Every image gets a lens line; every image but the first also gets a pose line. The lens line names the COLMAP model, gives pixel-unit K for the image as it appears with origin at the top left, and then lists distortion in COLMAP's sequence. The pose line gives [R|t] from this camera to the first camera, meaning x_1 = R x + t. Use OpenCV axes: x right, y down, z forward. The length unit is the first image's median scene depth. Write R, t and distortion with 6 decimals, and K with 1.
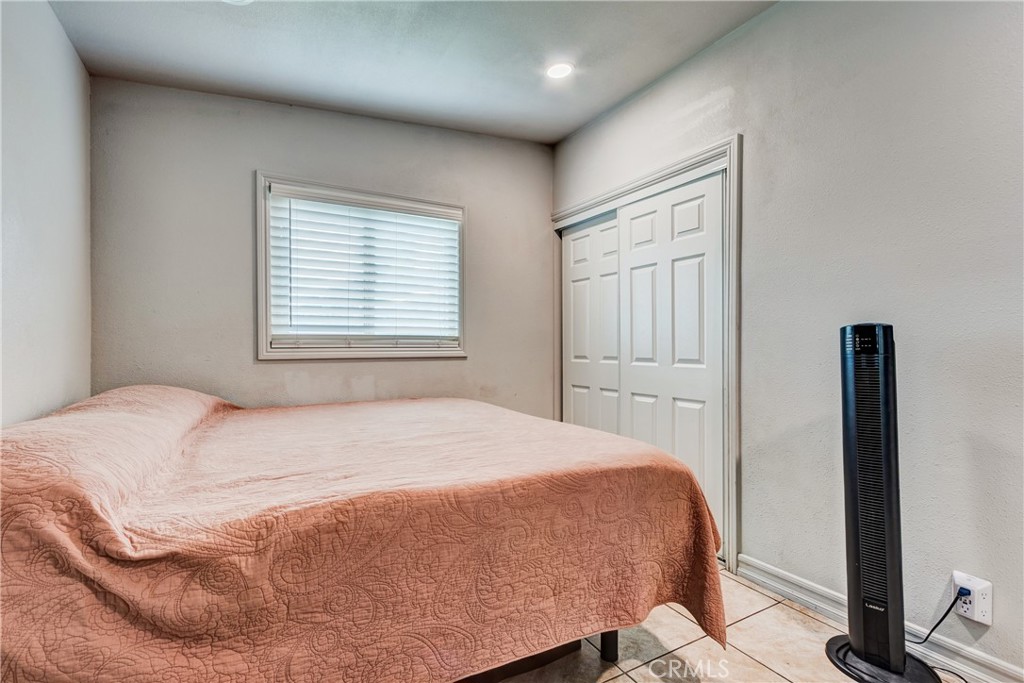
lens RADIAL K [[467.1, 0, 508.4], [0, 467.1, 339.9], [0, 0, 1]] dist [0.004763, -0.001339]
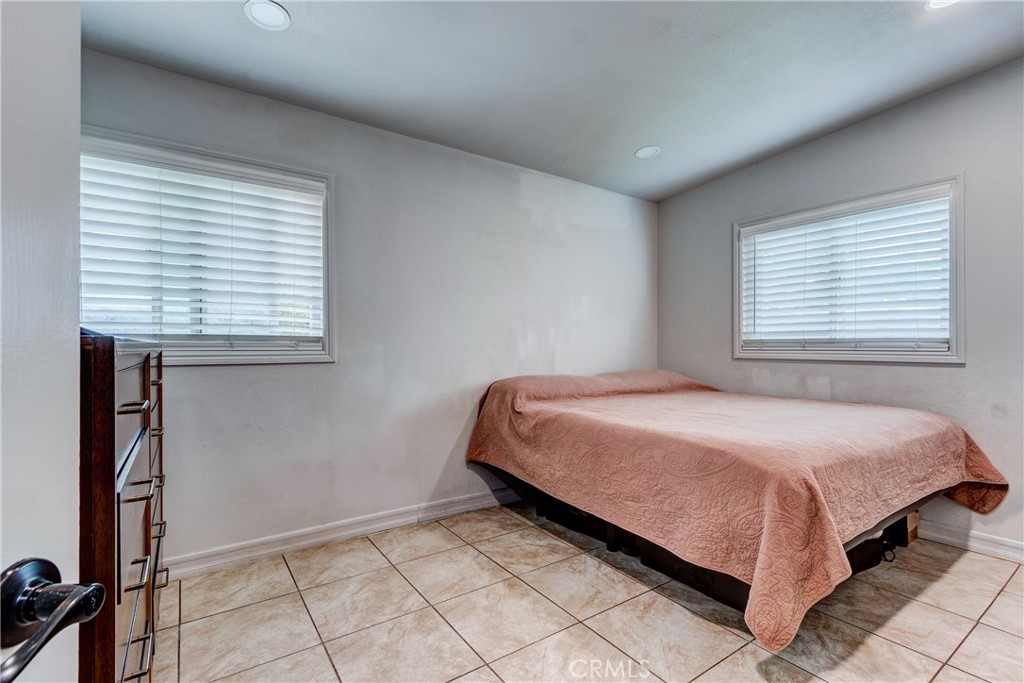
lens RADIAL K [[467.1, 0, 509.1], [0, 467.1, 344.7], [0, 0, 1]] dist [0.004763, -0.001339]
pose [[0.101808, -0.003254, -0.994799, 0.700343], [0.005647, 0.999980, -0.002693, 0.002246], [0.994788, -0.005343, 0.101824, 0.170894]]
